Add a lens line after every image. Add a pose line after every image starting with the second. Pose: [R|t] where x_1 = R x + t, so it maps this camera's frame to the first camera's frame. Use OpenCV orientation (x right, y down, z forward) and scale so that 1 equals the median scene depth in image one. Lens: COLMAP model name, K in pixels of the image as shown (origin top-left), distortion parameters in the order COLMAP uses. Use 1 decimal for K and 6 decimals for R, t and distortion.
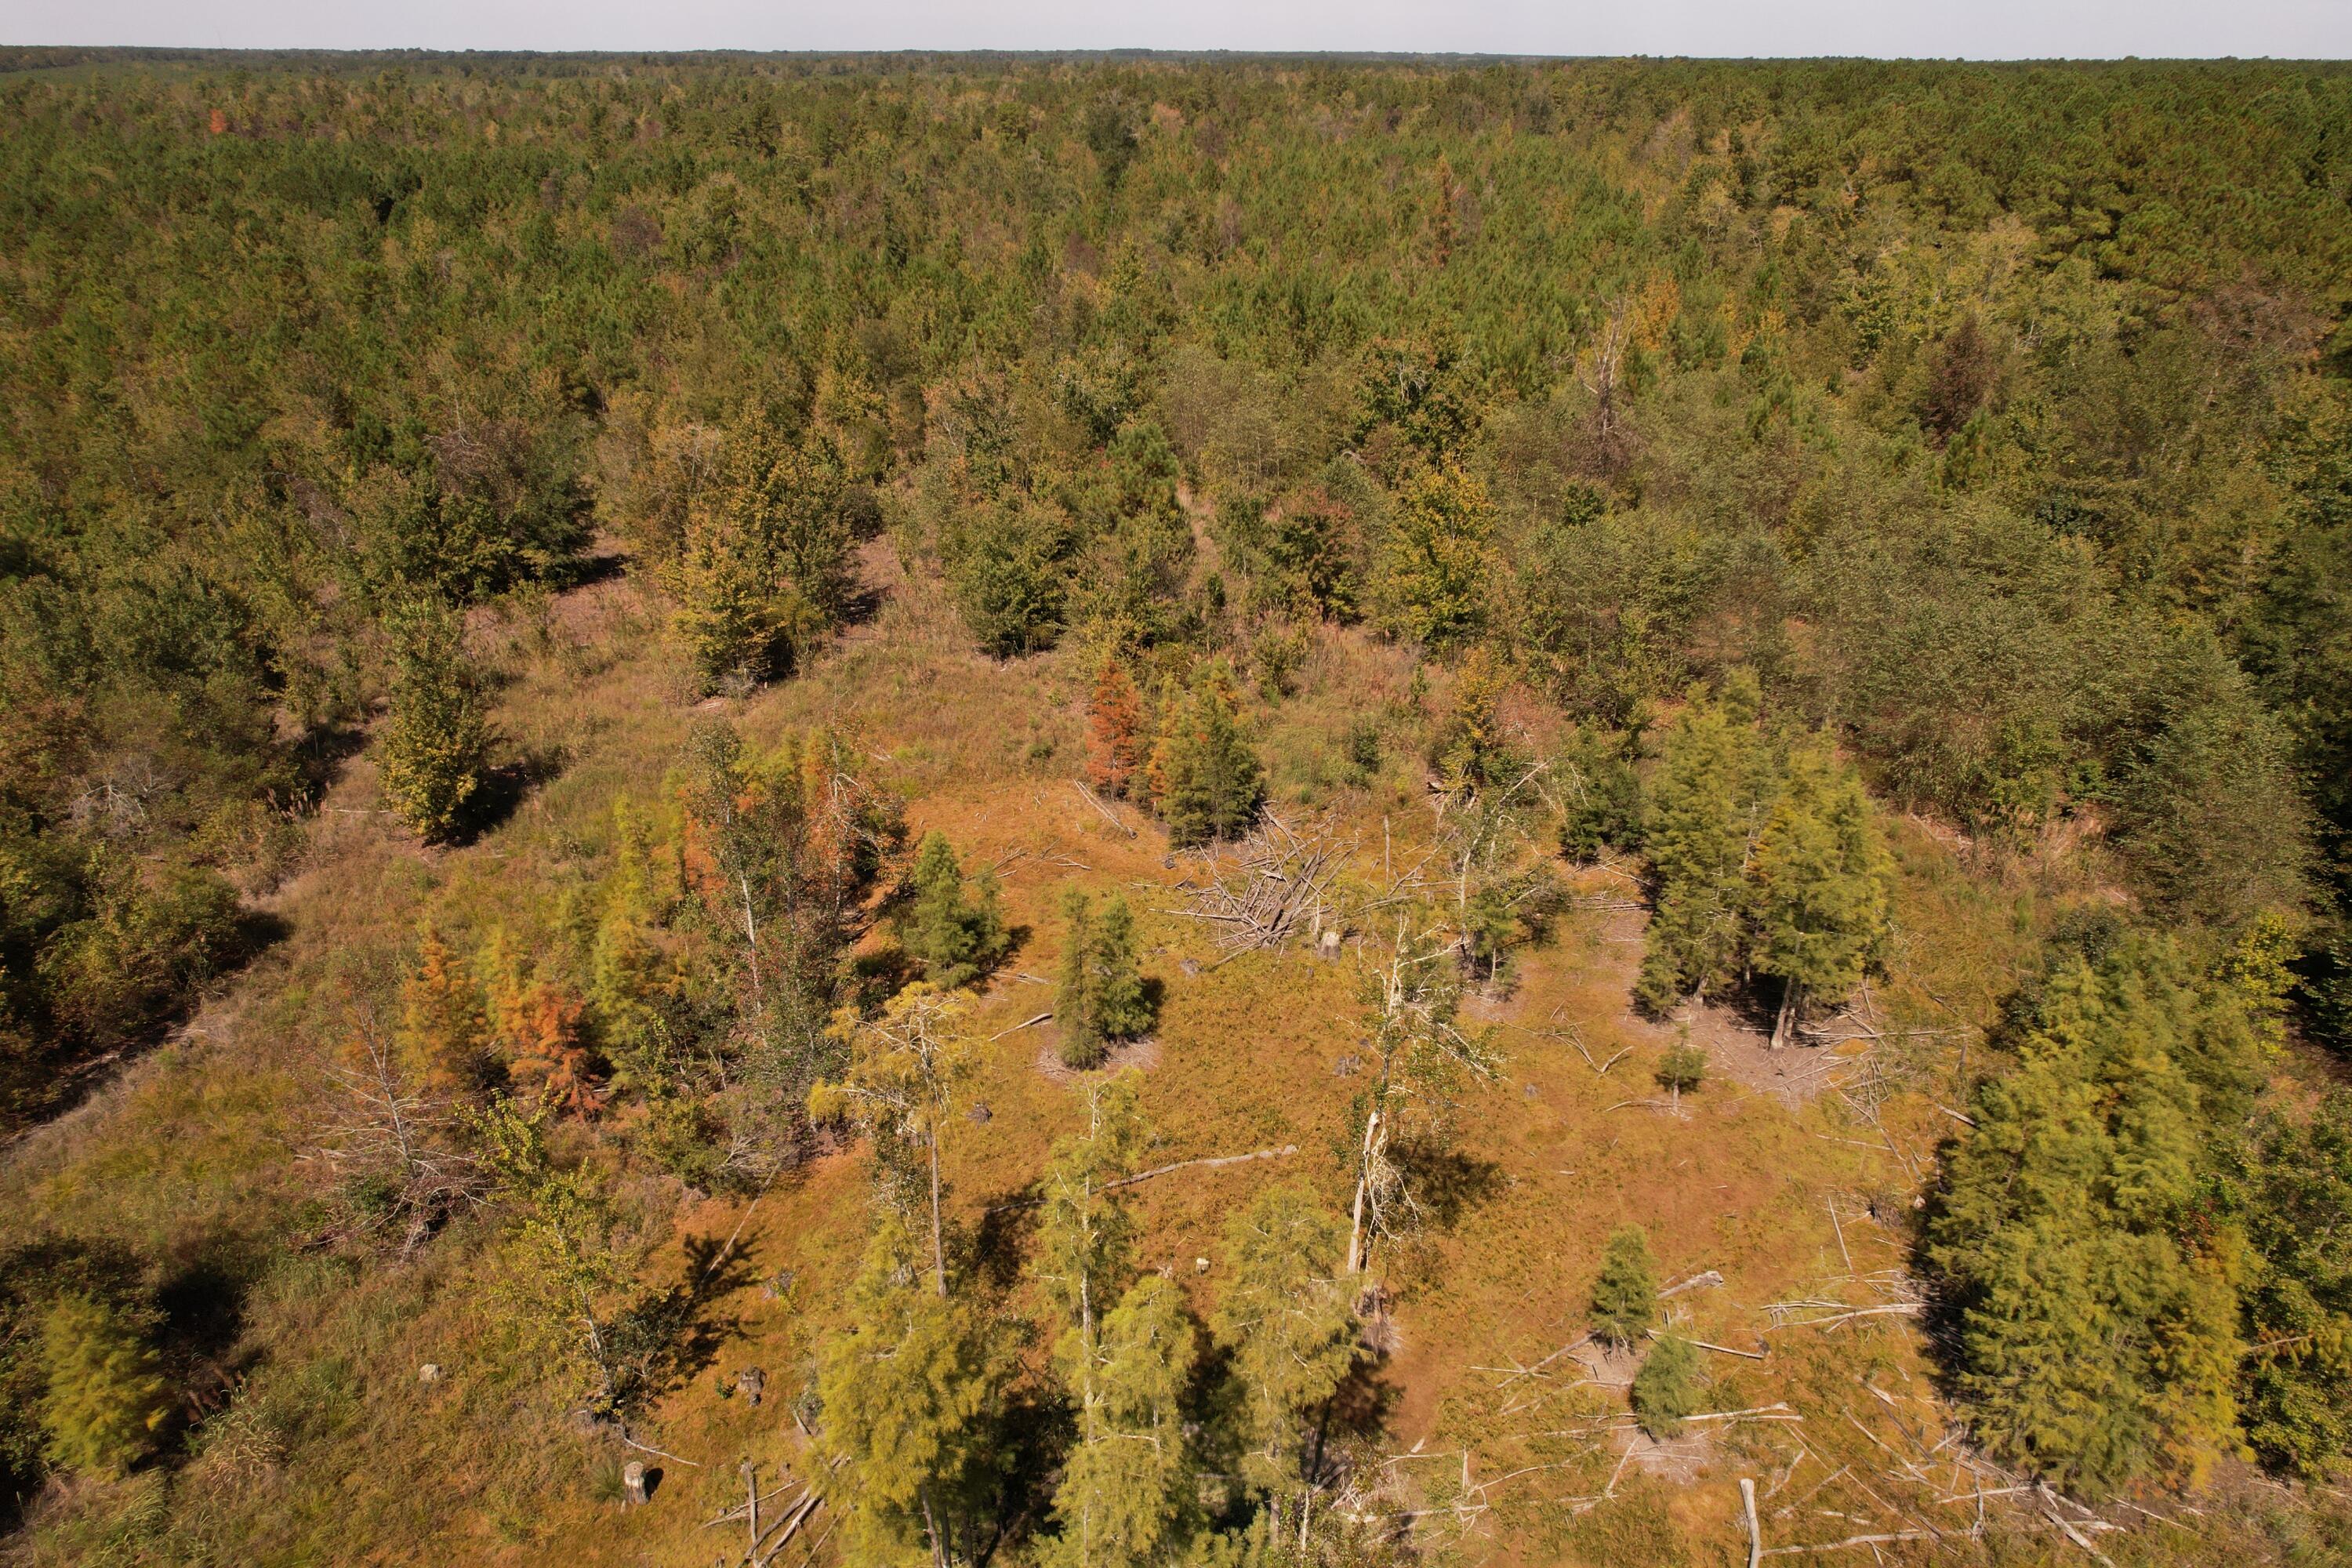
lens RADIAL K [[1578.7, 0, 1181.9], [0, 1578.7, 790.6], [0, 0, 1]] dist [-0.000669, 0.007859]
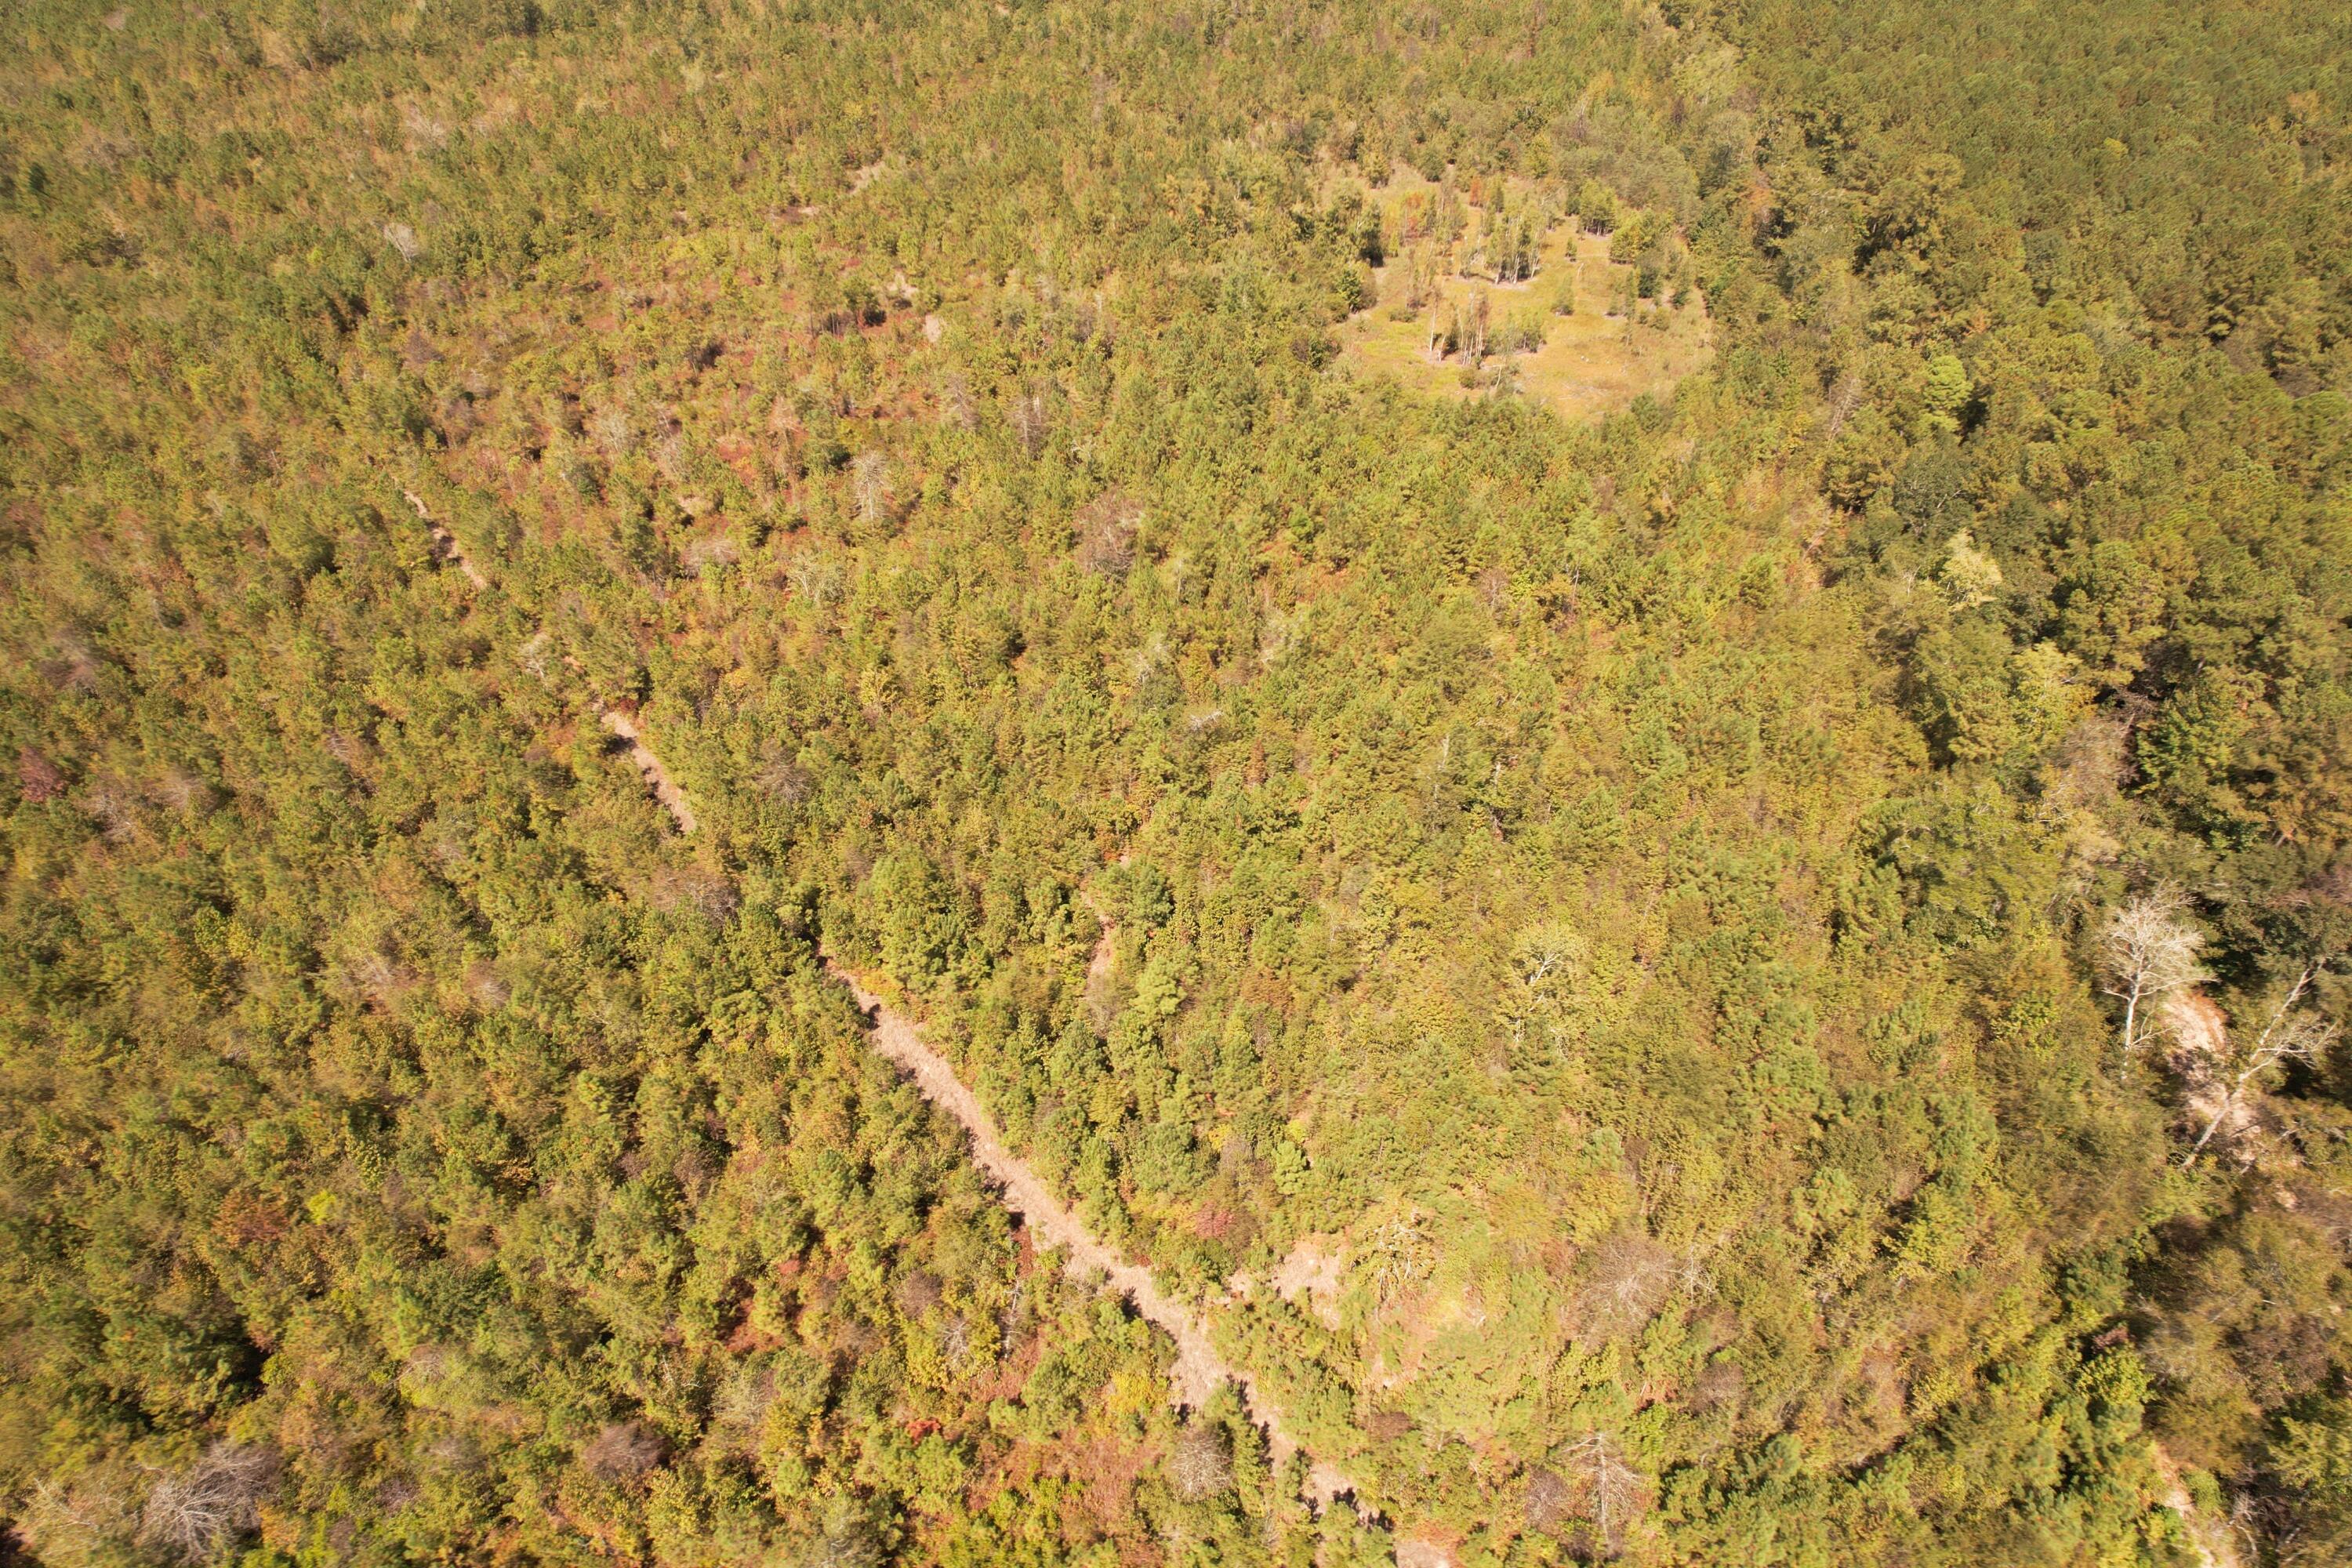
lens RADIAL K [[1578.7, 0, 1174.4], [0, 1578.7, 782.8], [0, 0, 1]] dist [-0.000669, 0.007859]
pose [[0.999843, 0.017424, -0.003336, -0.408726], [-0.016481, 0.981874, 0.188815, 0.377634], [0.006565, -0.188730, 0.982007, -1.843161]]
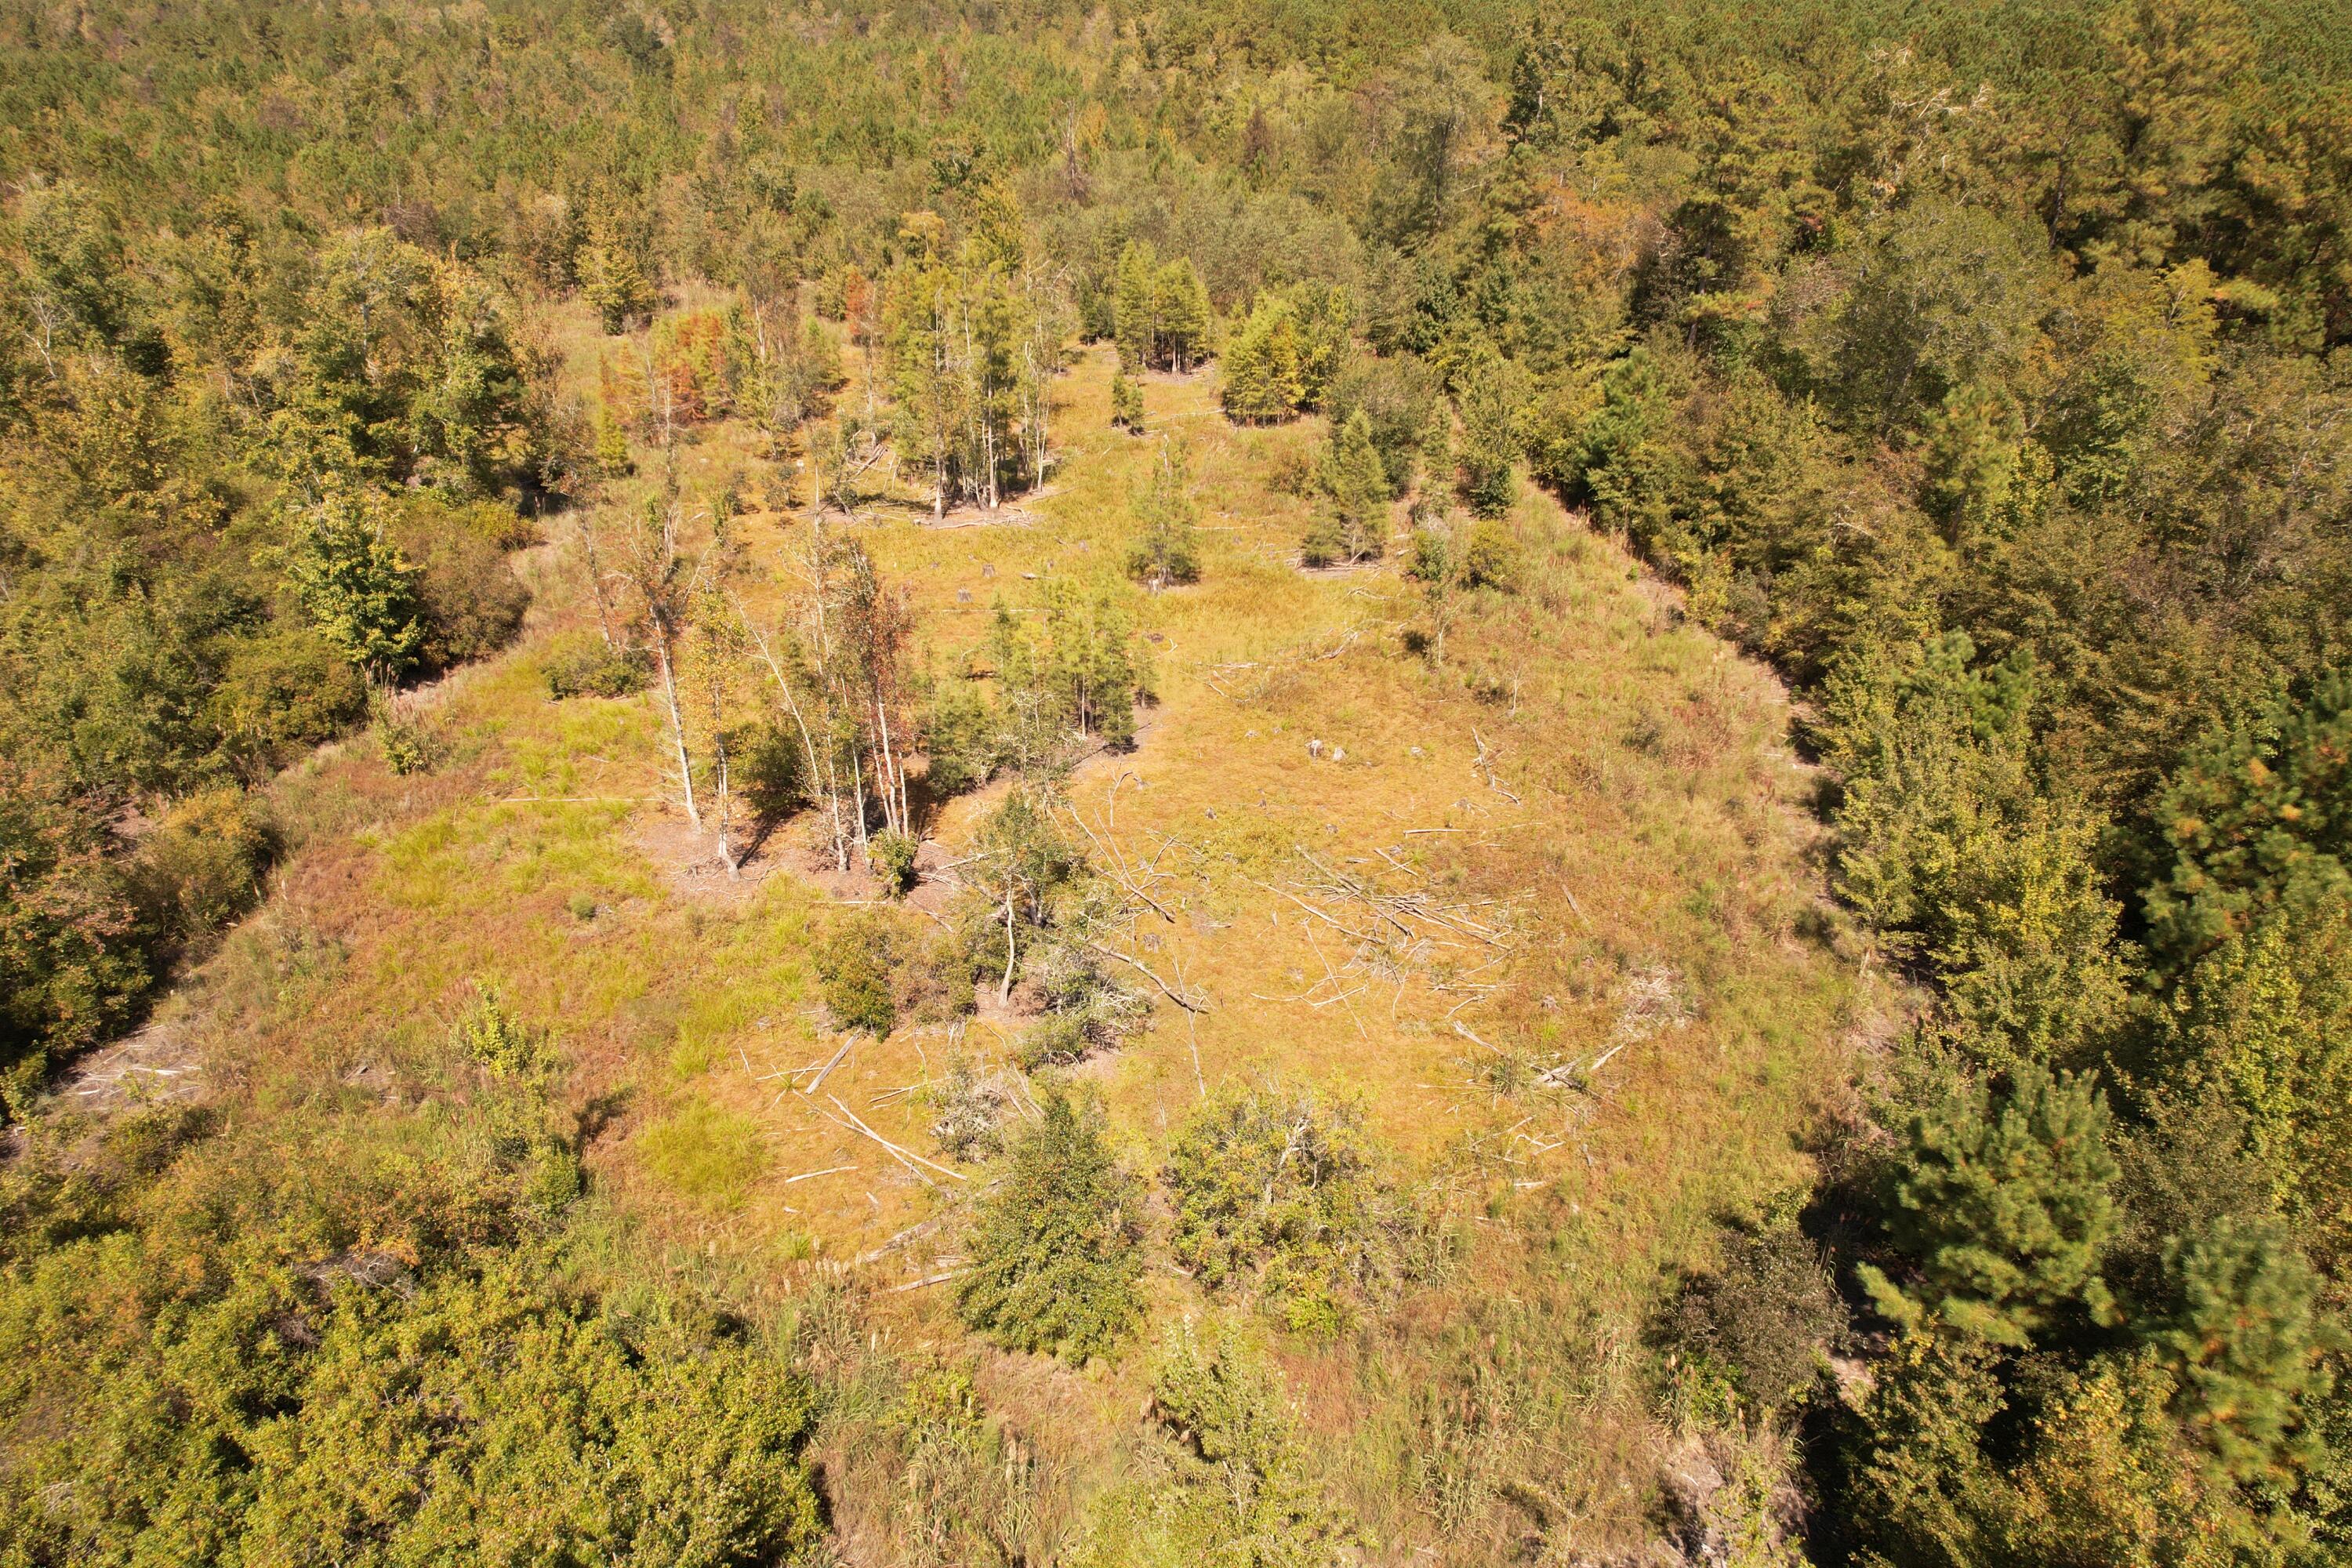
lens RADIAL K [[1578.7, 0, 1174.0], [0, 1578.7, 775.6], [0, 0, 1]] dist [-0.000669, 0.007859]
pose [[0.950131, -0.151750, 0.272439, -0.131860], [0.141290, 0.988284, 0.057729, 0.216184], [-0.278007, -0.016357, 0.960440, -0.467766]]
